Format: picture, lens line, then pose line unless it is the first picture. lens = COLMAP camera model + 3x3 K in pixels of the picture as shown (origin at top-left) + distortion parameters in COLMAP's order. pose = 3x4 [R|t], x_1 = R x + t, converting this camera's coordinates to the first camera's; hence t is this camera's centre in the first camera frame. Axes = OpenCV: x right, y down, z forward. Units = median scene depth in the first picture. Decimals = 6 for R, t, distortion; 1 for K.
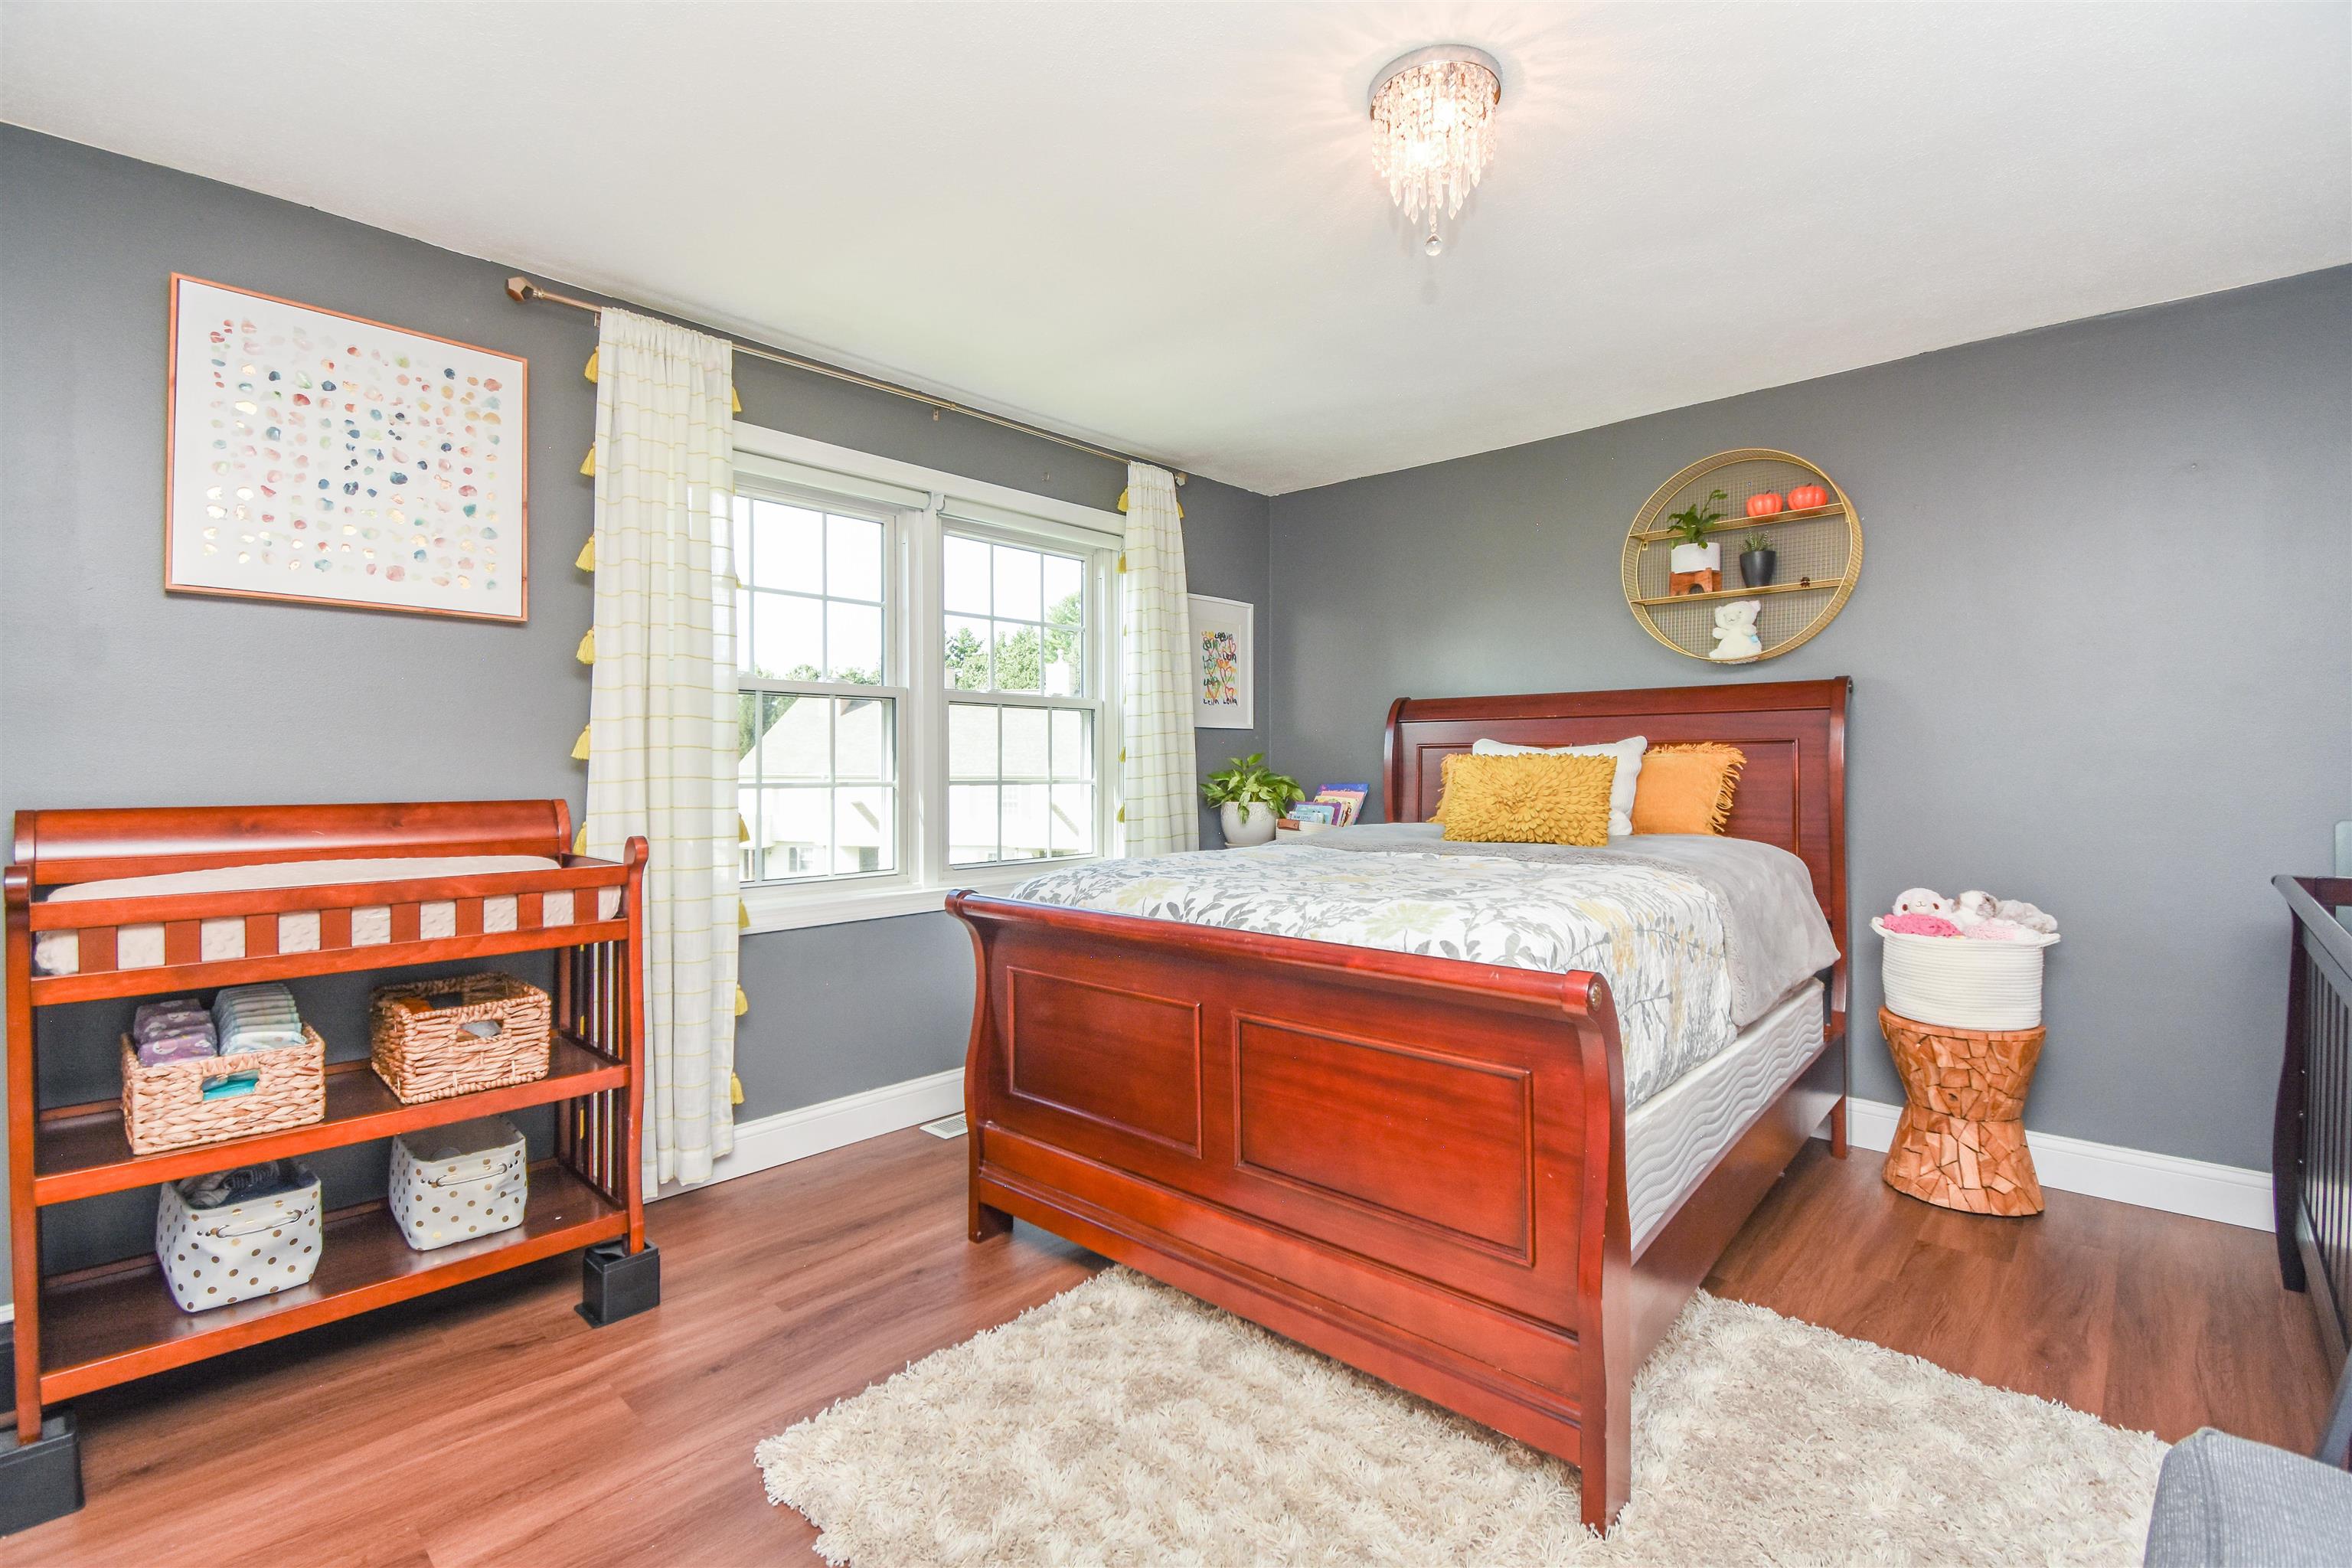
lens RADIAL K [[1015.7, 0, 1174.4], [0, 1015.7, 783.8], [0, 0, 1]] dist [0.032260, -0.017451]
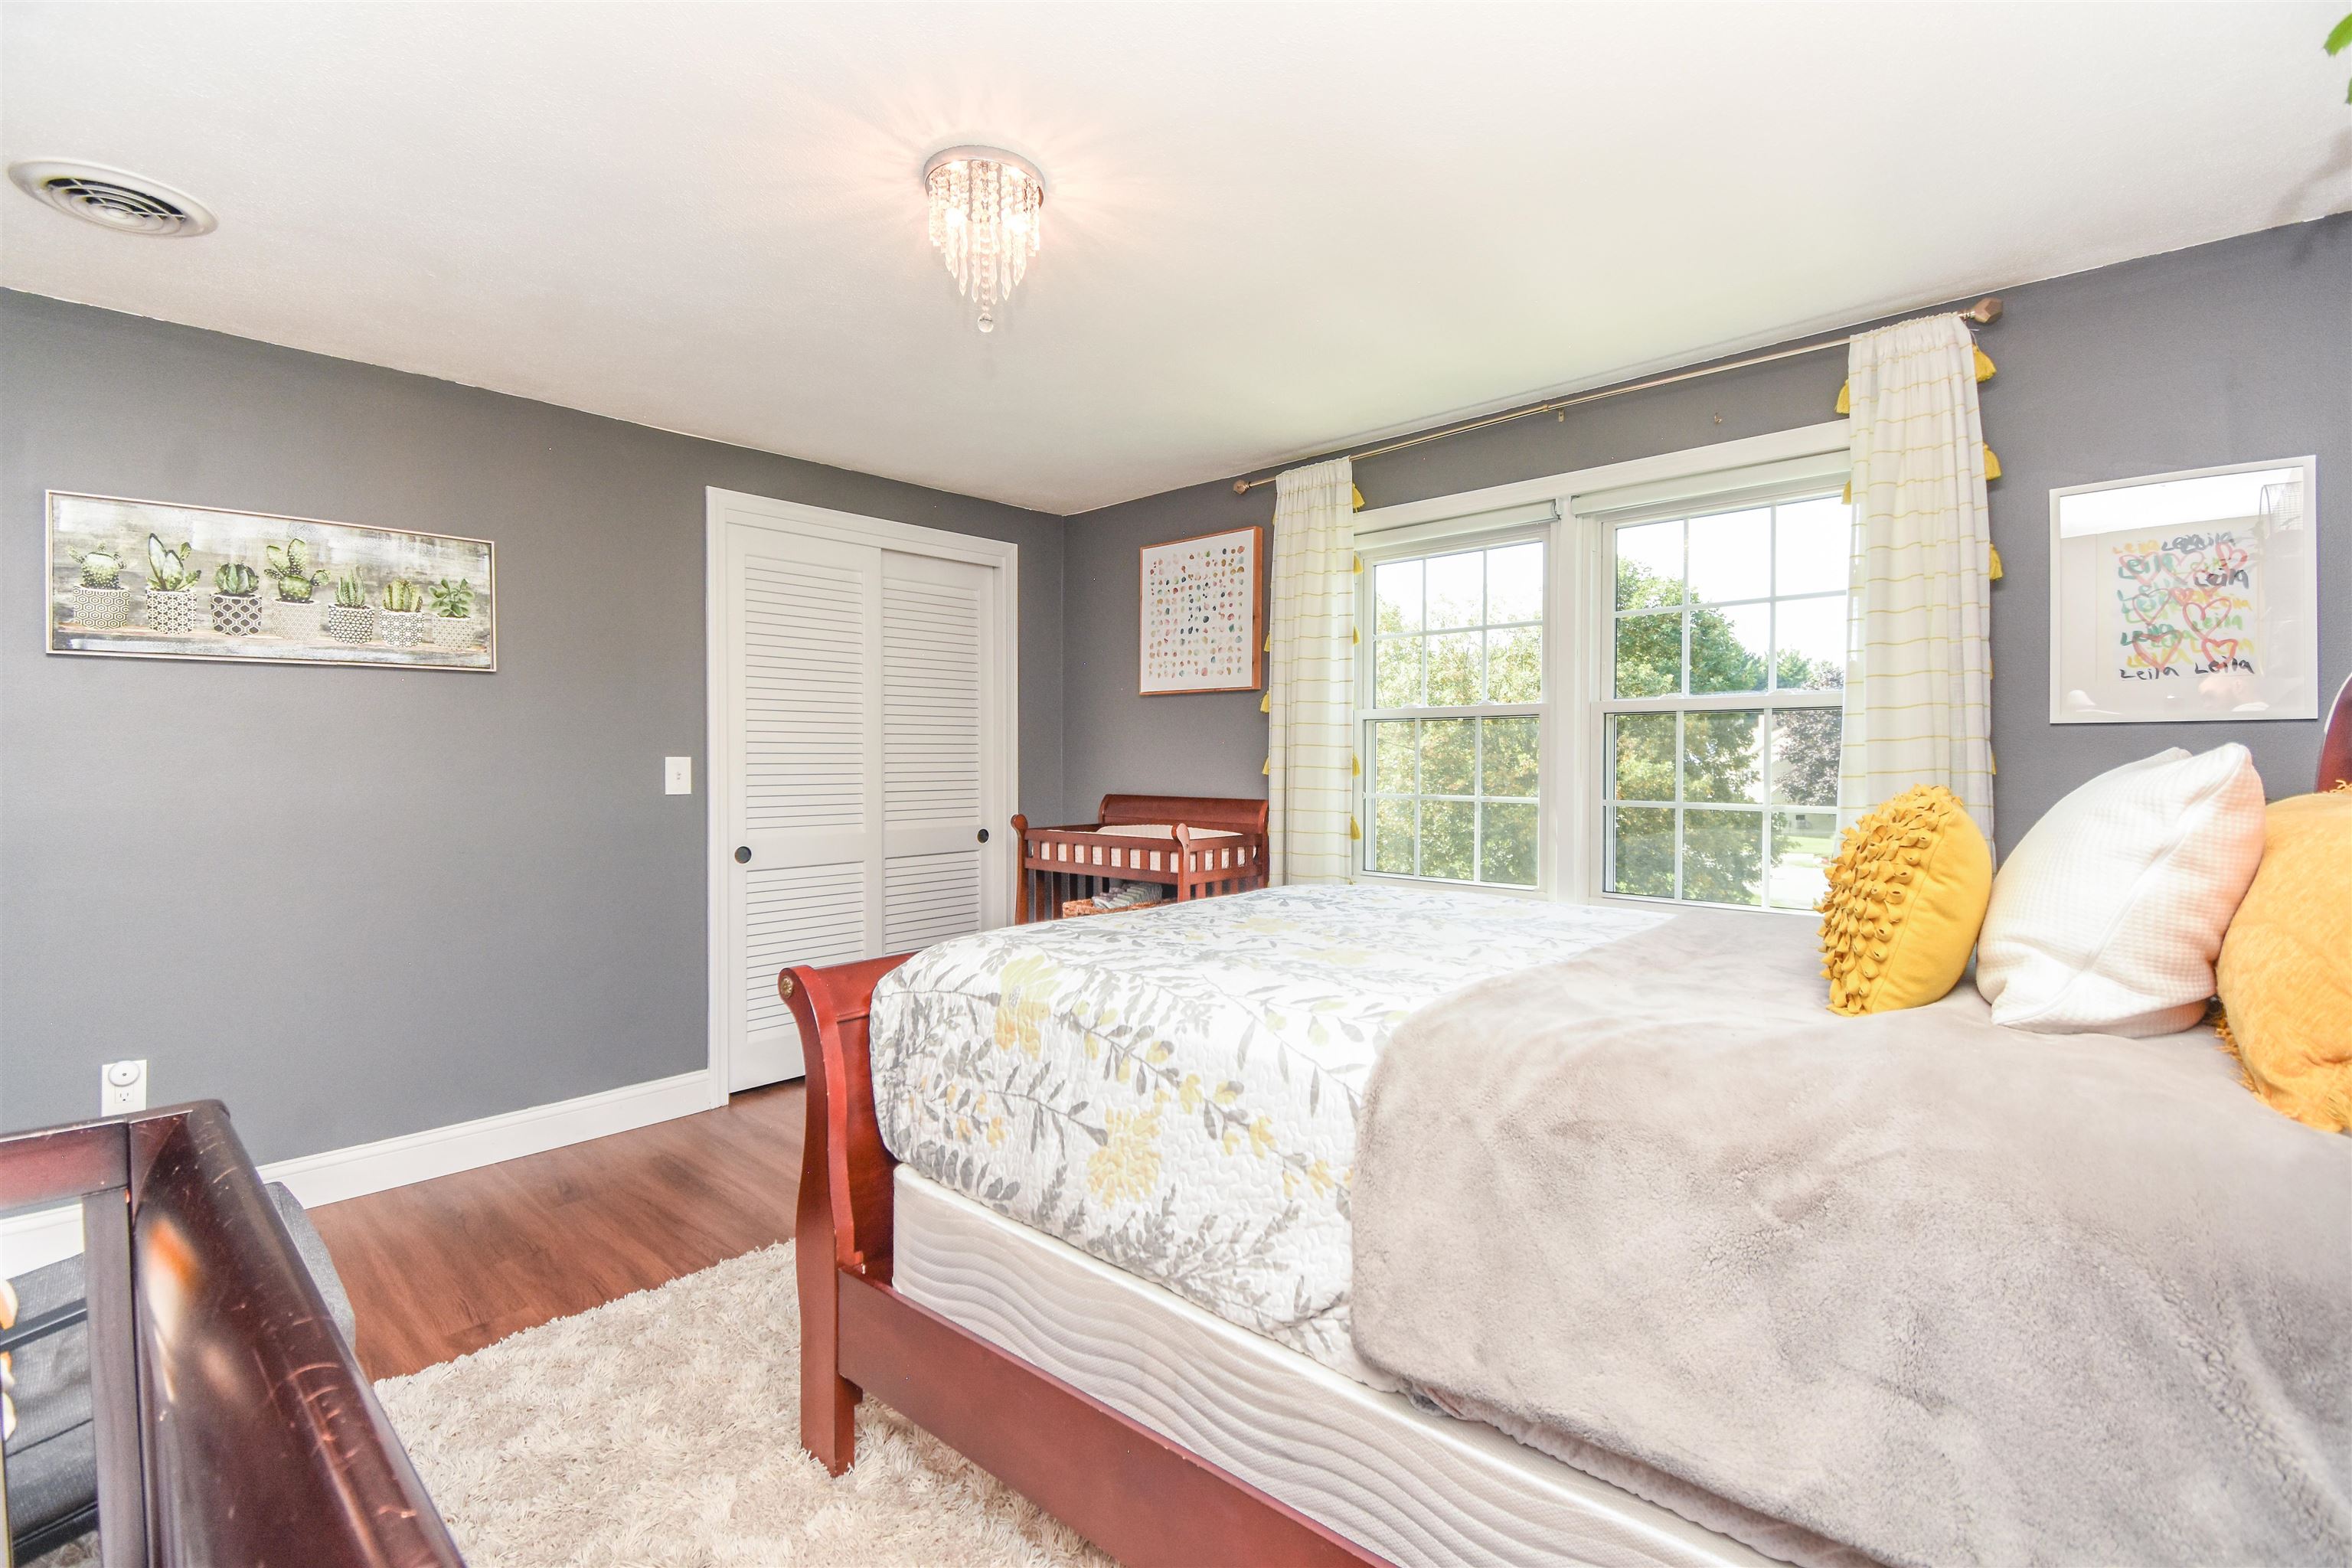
lens RADIAL K [[1015.7, 0, 1174.4], [0, 1015.7, 783.8], [0, 0, 1]] dist [0.032260, -0.017451]
pose [[0.026061, 0.020970, -0.999440, 0.803959], [-0.023632, 0.999513, 0.020356, -0.032516], [0.999381, 0.023088, 0.026543, 0.697975]]
